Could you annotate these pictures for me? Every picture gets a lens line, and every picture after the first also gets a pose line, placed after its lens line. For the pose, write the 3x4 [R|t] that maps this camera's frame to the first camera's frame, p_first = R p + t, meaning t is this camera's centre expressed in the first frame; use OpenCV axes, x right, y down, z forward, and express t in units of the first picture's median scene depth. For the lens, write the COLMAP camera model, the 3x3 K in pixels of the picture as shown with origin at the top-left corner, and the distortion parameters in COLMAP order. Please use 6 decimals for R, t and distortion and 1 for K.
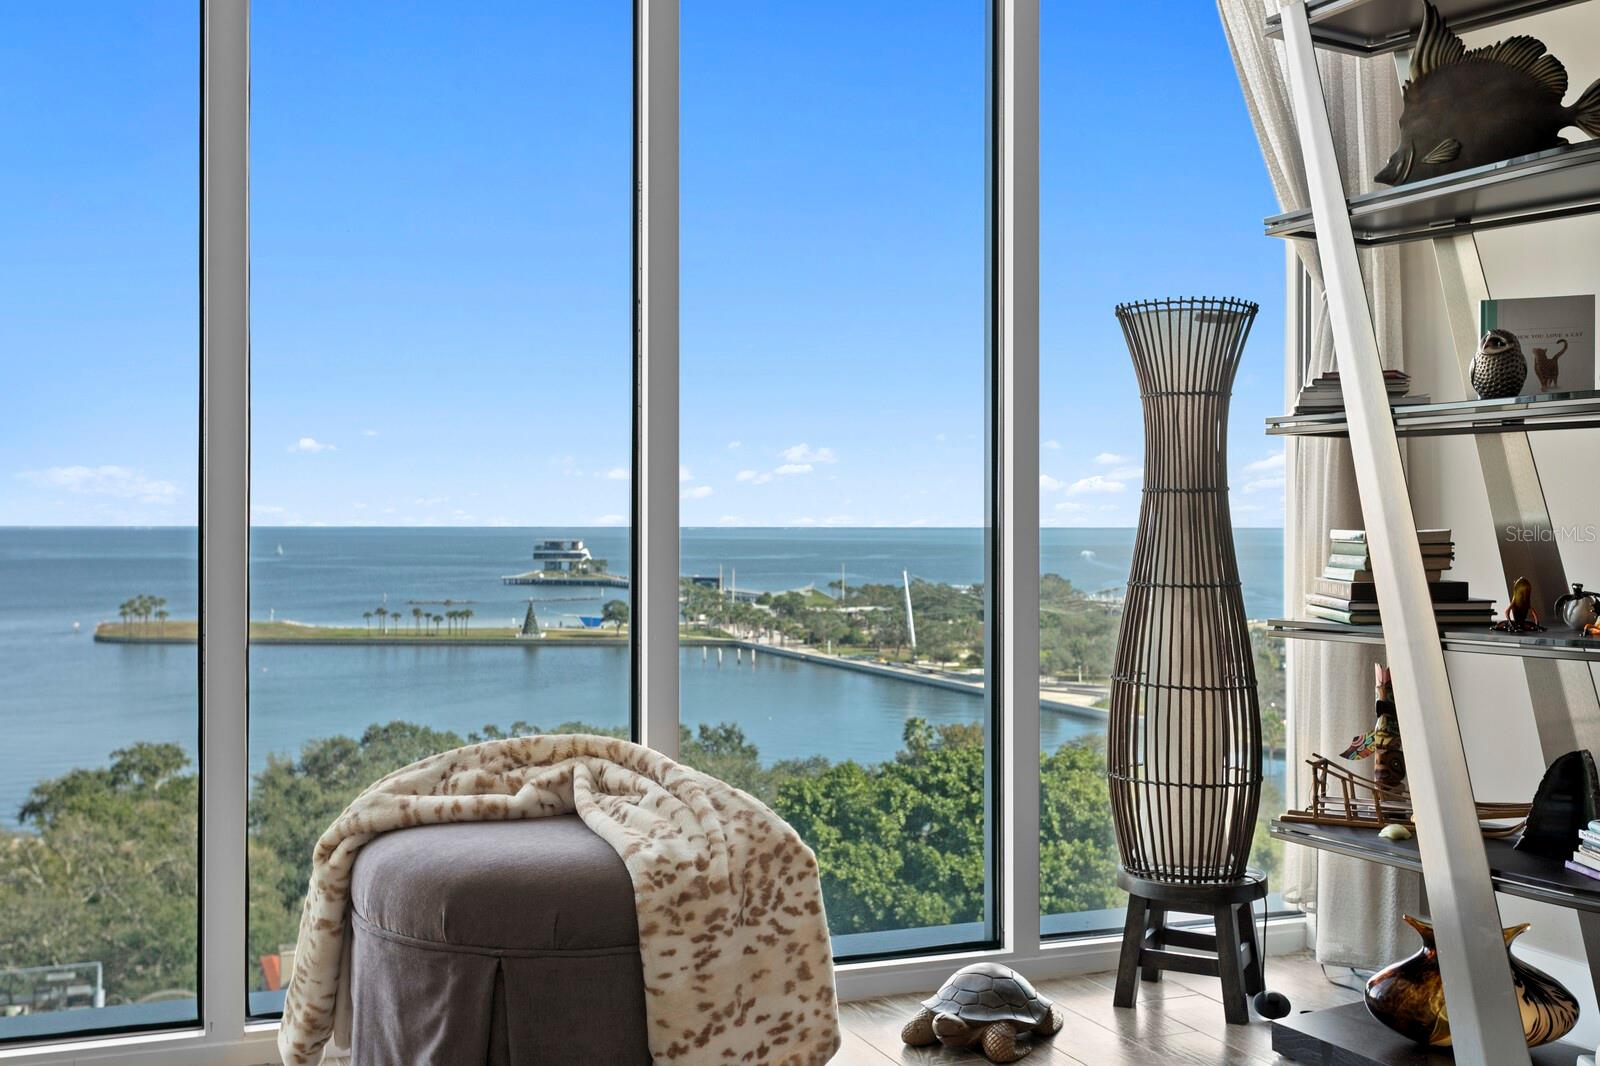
lens RADIAL K [[1668.3, 0, 800.0], [0, 1668.3, 533.0], [0, 0, 1]] dist [-0.018804, 0.004548]
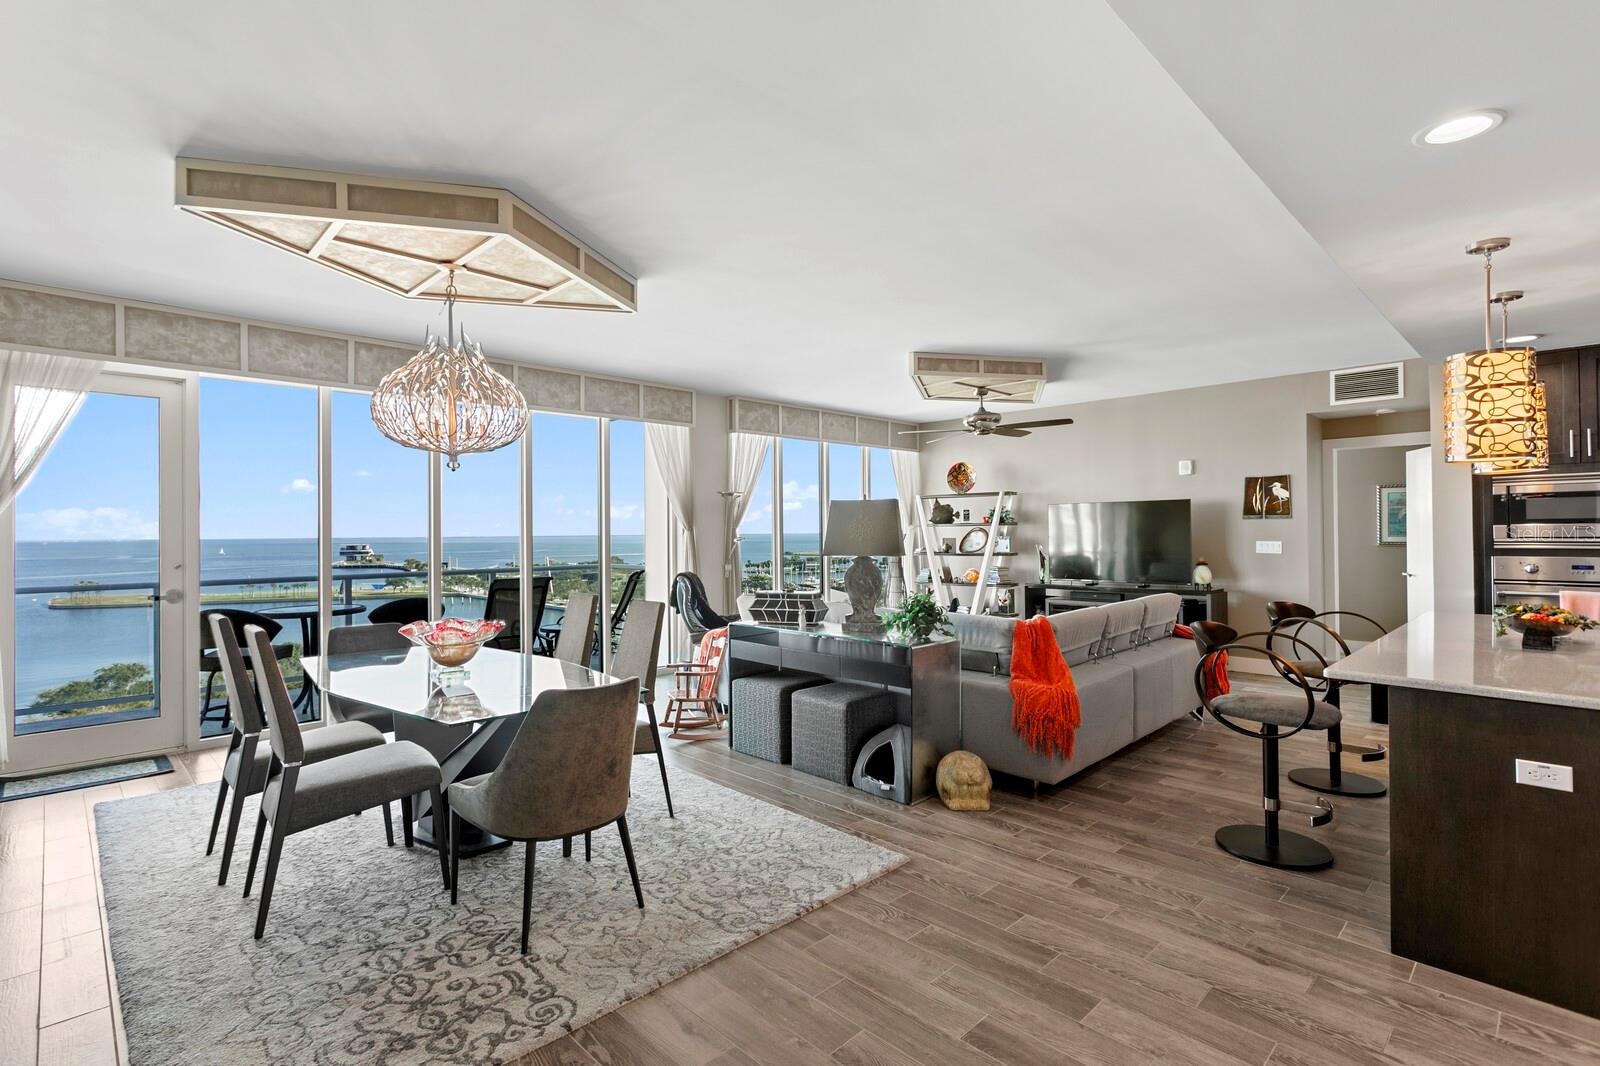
lens RADIAL K [[757.0, 0, 783.7], [0, 757.0, 531.8], [0, 0, 1]] dist [0.003324, 0.001948]
pose [[0.932386, -0.011466, 0.361282, -1.441518], [0.014161, 0.999888, -0.004814, -0.159348], [-0.361186, 0.009604, 0.932444, -1.857638]]
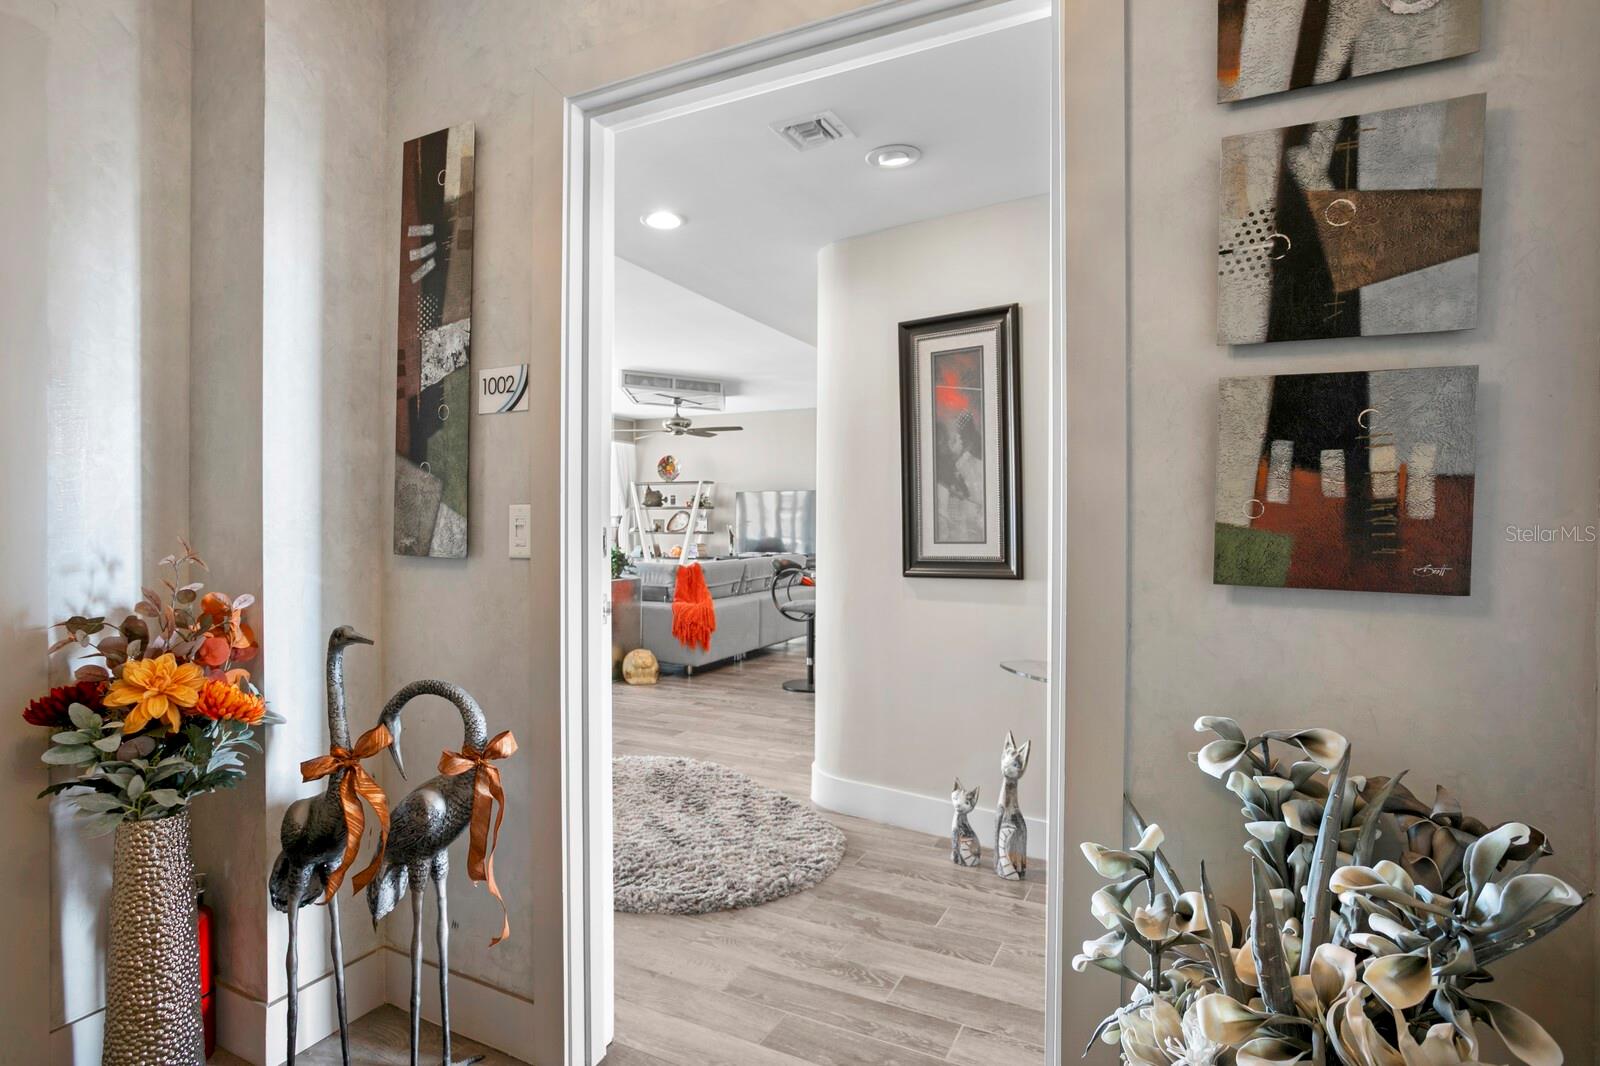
lens RADIAL K [[823.4, 0, 800.0], [0, 823.4, 533.0], [0, 0, 1]] dist [-0.077468, 0.033908]
pose [[0.752547, -0.006379, 0.658508, -1.799012], [0.001758, 0.999969, 0.007678, -0.098048], [-0.658536, -0.004620, 0.752535, -2.675901]]
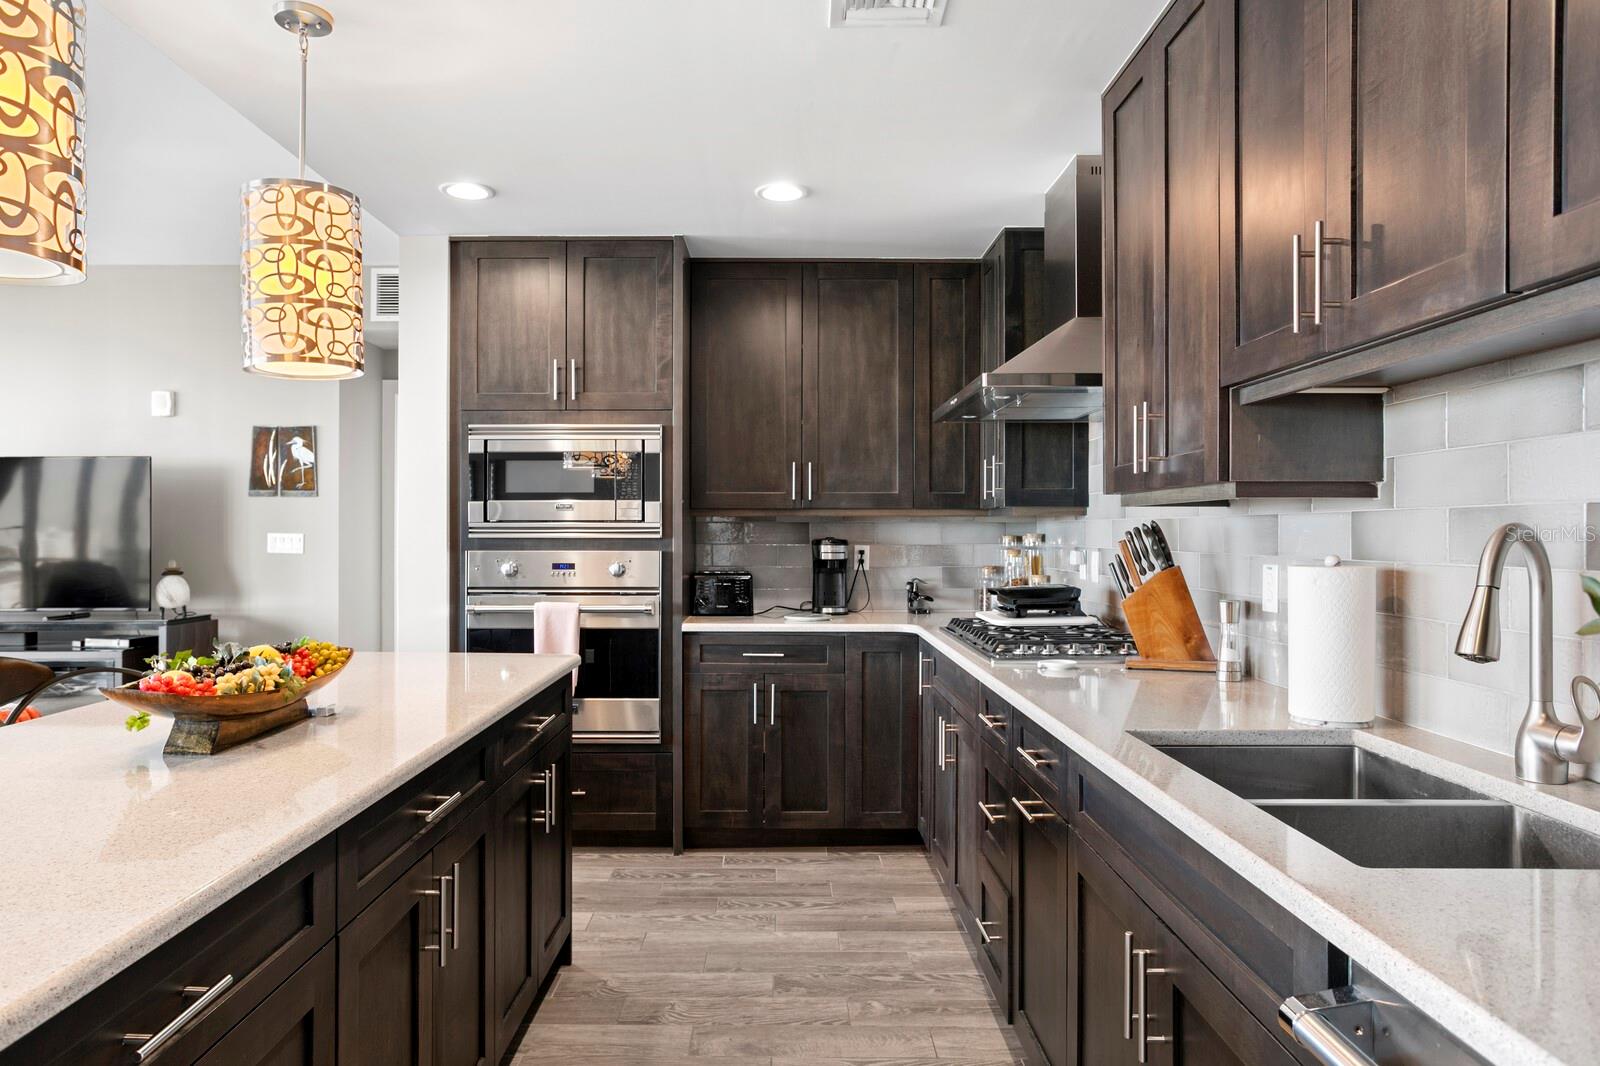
lens RADIAL K [[1016.1, 0, 784.9], [0, 1016.1, 533.3], [0, 0, 1]] dist [-0.042496, 0.034927]
pose [[0.385122, -0.002166, 0.922863, -0.508851], [0.004446, 0.999990, 0.000492, -0.114245], [-0.922855, 0.003914, 0.385128, -1.798483]]
